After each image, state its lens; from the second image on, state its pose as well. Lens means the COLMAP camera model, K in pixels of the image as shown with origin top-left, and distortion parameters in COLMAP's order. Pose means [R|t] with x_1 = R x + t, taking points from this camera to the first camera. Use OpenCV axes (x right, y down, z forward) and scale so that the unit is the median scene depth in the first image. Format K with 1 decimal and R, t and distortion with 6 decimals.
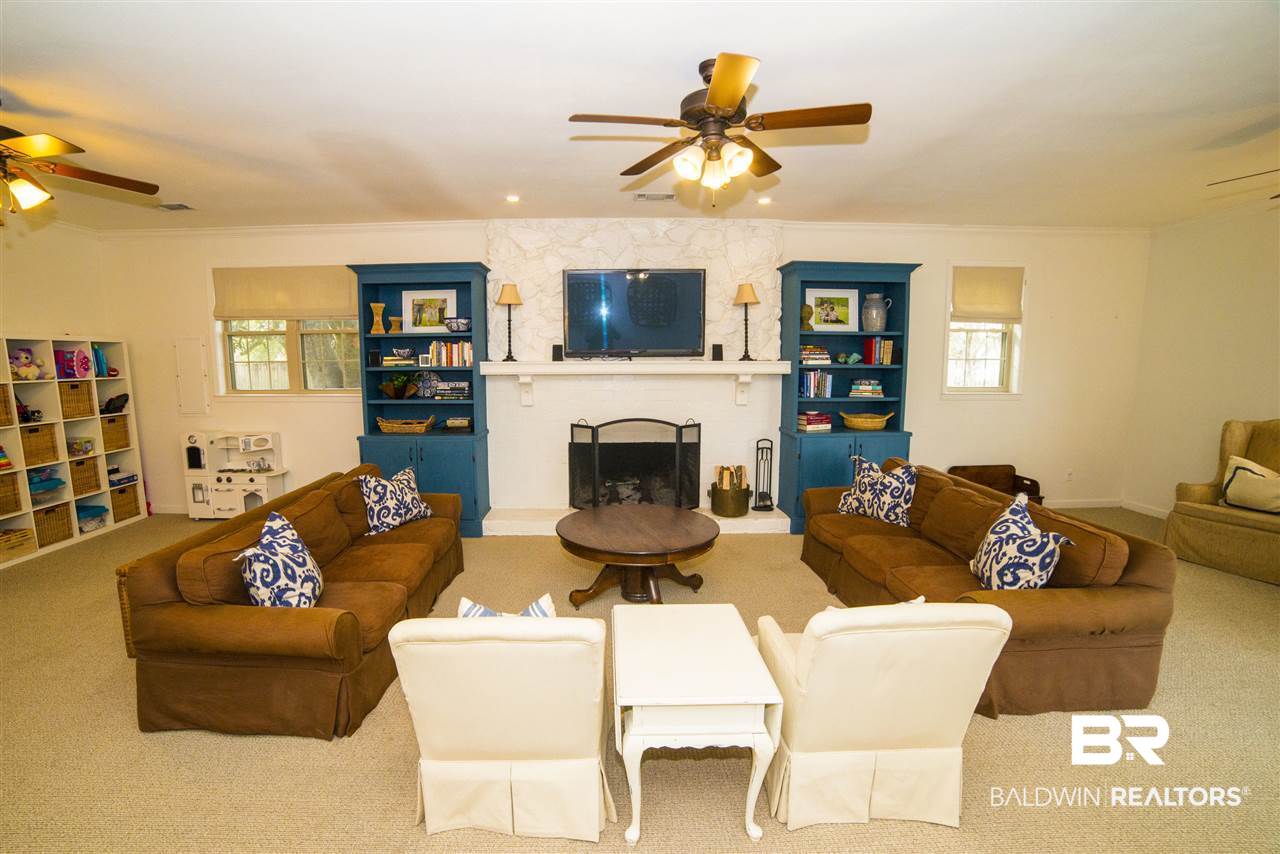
lens RADIAL K [[544.0, 0, 640.0], [0, 544.0, 427.0], [0, 0, 1]] dist [-0.001178, 0.000025]
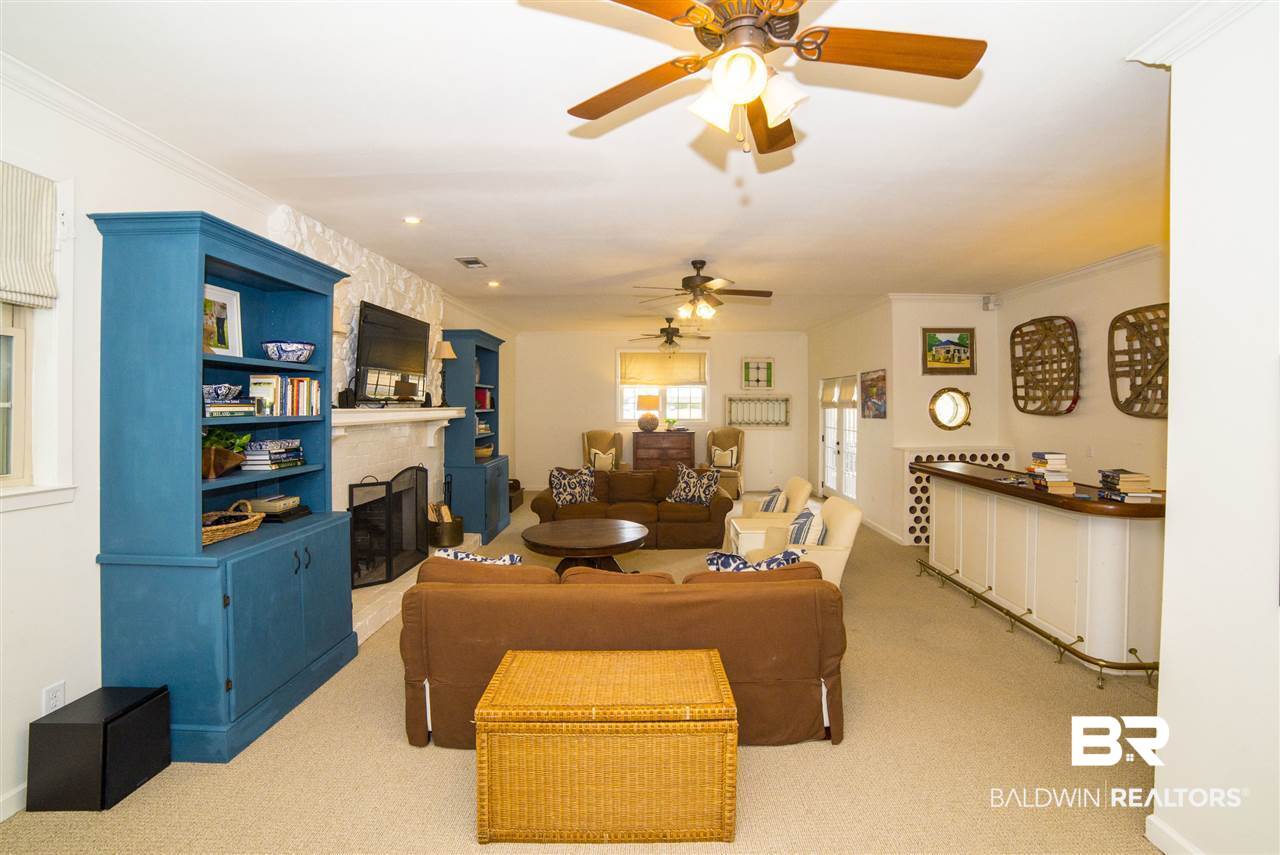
lens RADIAL K [[544.0, 0, 640.0], [0, 544.0, 427.5], [0, 0, 1]] dist [-0.001178, 0.000025]
pose [[0.091657, -0.042101, 0.994900, -0.959304], [0.115362, 0.992828, 0.031385, -0.070721], [-0.989086, 0.111898, 0.095856, 0.534313]]
